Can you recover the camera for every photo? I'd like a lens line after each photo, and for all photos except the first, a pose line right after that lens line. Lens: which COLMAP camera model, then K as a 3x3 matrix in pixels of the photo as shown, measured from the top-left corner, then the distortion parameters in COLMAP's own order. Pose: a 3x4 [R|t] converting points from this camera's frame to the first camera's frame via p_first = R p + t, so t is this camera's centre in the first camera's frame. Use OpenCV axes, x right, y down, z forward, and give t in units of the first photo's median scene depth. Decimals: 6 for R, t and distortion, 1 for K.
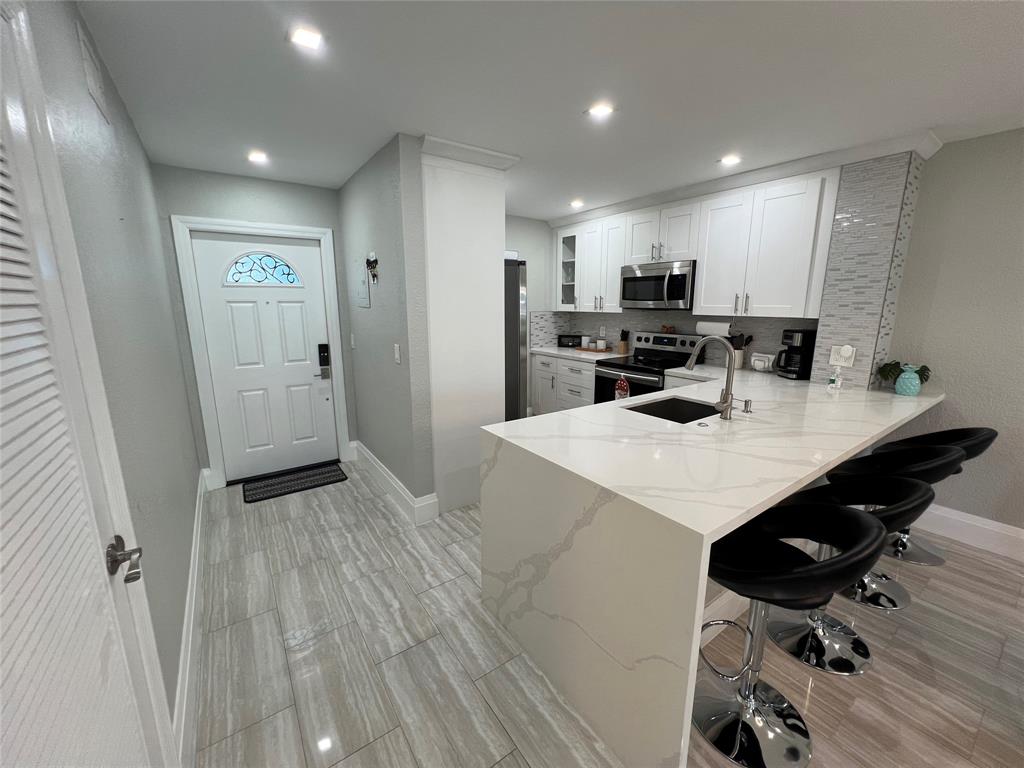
lens RADIAL K [[409.7, 0, 511.1], [0, 409.7, 383.3], [0, 0, 1]] dist [-0.001442, -0.000517]
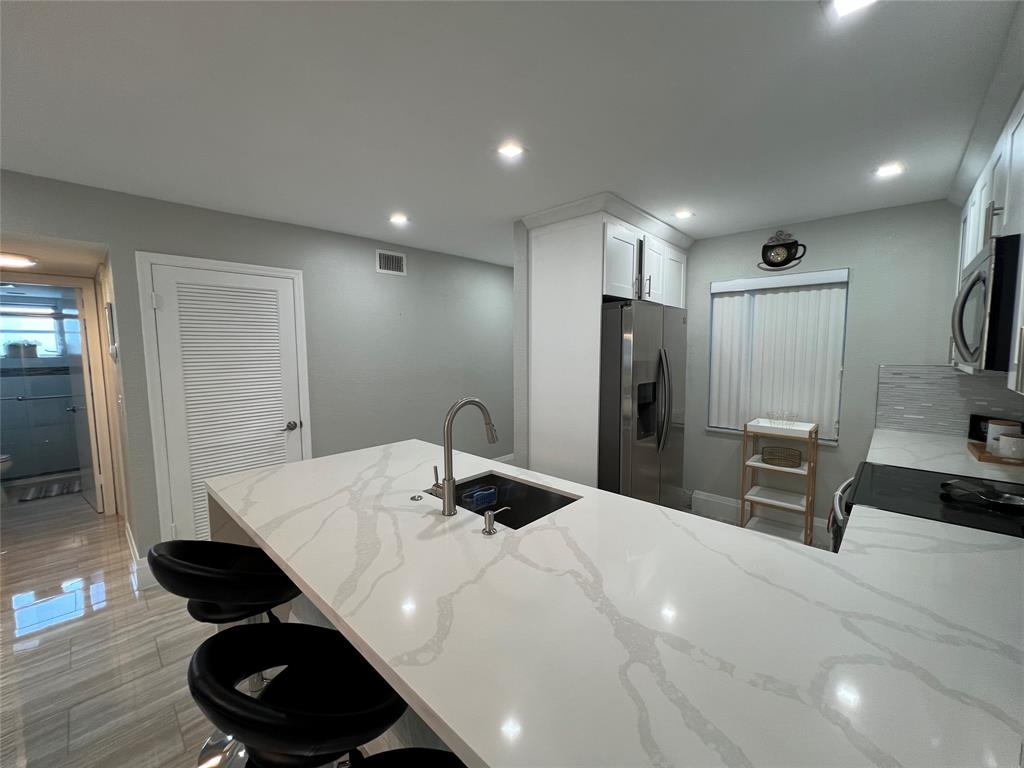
lens RADIAL K [[409.7, 0, 512.8], [0, 409.7, 383.2], [0, 0, 1]] dist [-0.001442, -0.000517]
pose [[0.205853, 0.089895, -0.974445, 0.807268], [-0.187619, 0.980924, 0.050858, -0.127539], [0.960429, 0.172355, 0.218792, 0.603743]]
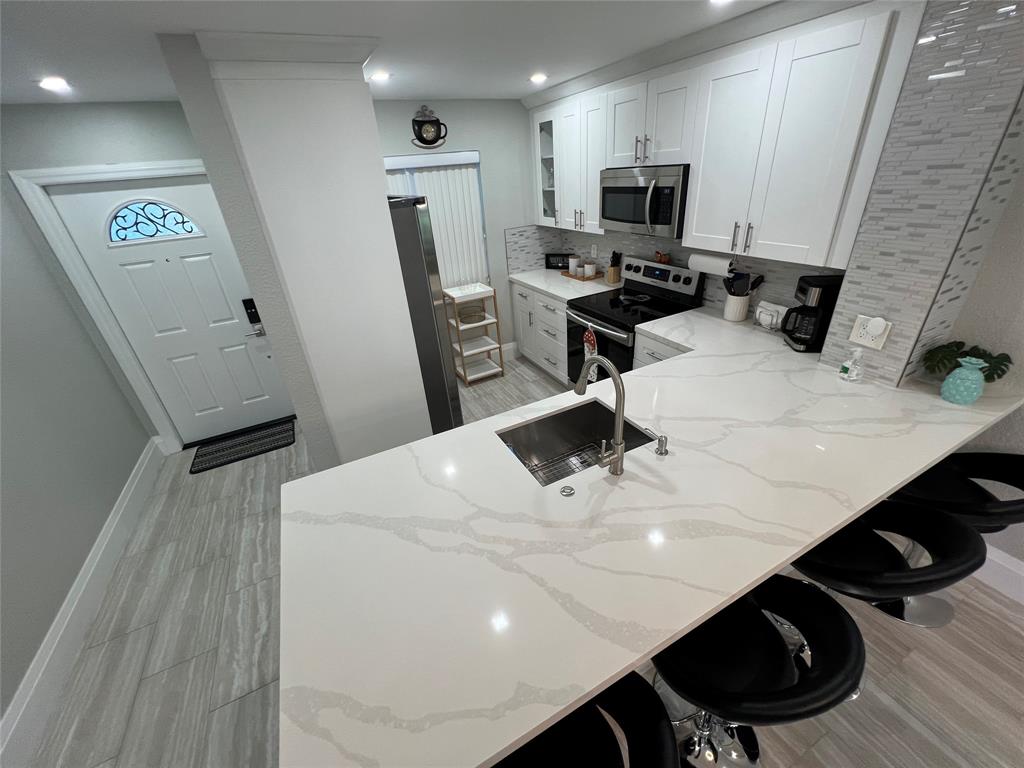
lens RADIAL K [[409.7, 0, 510.9], [0, 409.7, 383.5], [0, 0, 1]] dist [-0.001442, -0.000517]
pose [[0.987091, 0.002460, -0.160139, 0.302334], [0.043595, 0.957999, 0.283438, -0.176970], [0.154111, -0.286760, 0.945525, 0.229521]]
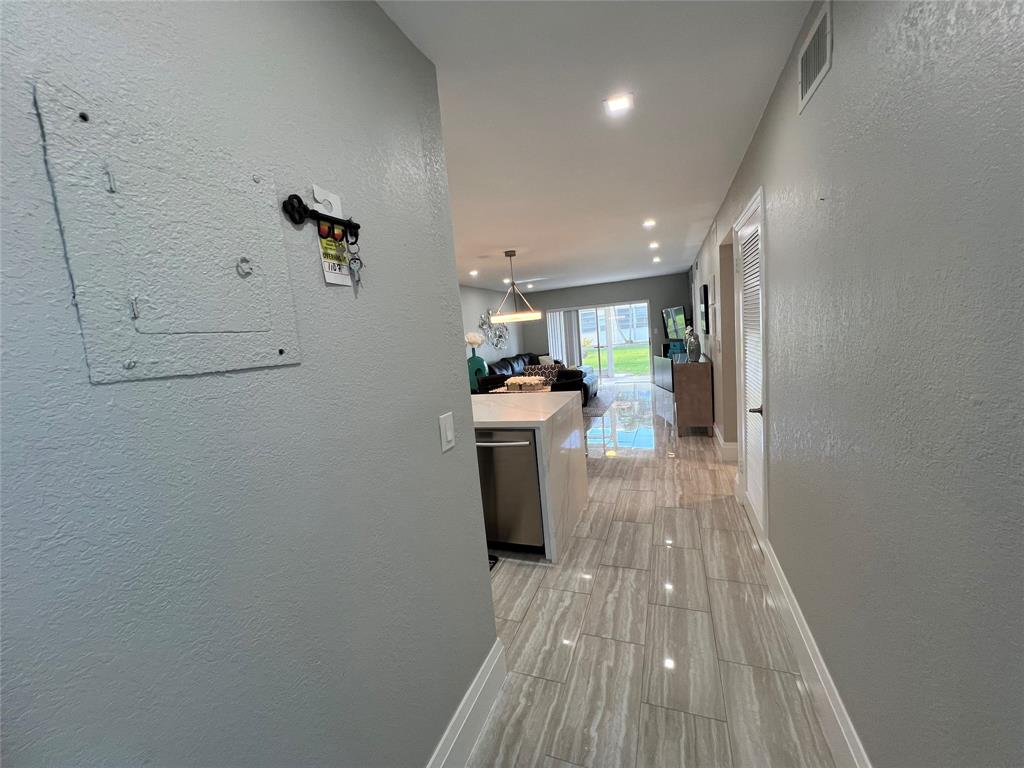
lens RADIAL K [[409.7, 0, 509.9], [0, 409.7, 383.6], [0, 0, 1]] dist [-0.001442, -0.000517]
pose [[-0.557835, -0.051473, 0.828354, -0.672508], [0.250889, 0.940921, 0.227424, -0.203581], [-0.791122, 0.334690, -0.511965, 1.060049]]
